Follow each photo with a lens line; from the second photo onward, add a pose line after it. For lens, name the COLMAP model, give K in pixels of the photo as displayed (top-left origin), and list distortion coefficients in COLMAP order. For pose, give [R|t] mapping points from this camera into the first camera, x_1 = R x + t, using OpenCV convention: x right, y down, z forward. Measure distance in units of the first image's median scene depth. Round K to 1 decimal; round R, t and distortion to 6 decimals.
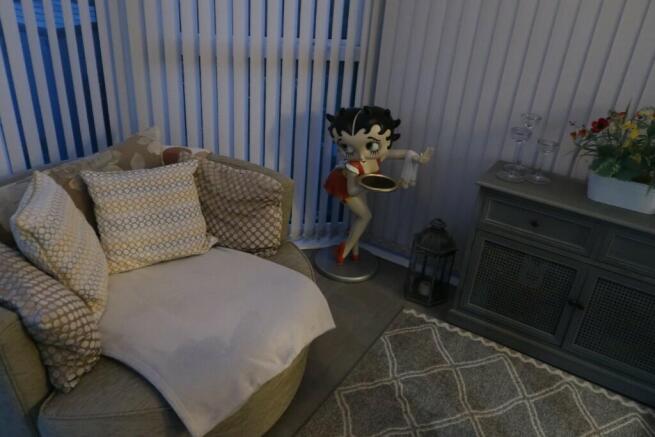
lens RADIAL K [[517.4, 0, 324.4], [0, 517.4, 216.2], [0, 0, 1]] dist [0.004508, 0.001118]
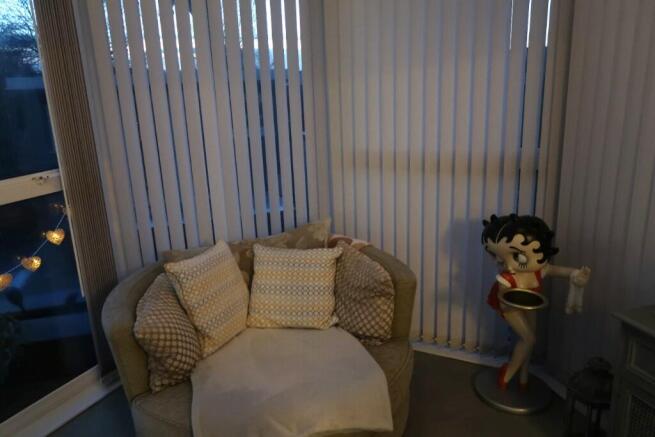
lens RADIAL K [[517.4, 0, 324.4], [0, 517.4, 216.2], [0, 0, 1]] dist [0.004508, 0.001118]
pose [[0.763835, 0.069388, -0.641670, 0.465183], [-0.206368, 0.968269, -0.140953, -0.007236], [0.611529, 0.240085, 0.753918, 0.096606]]
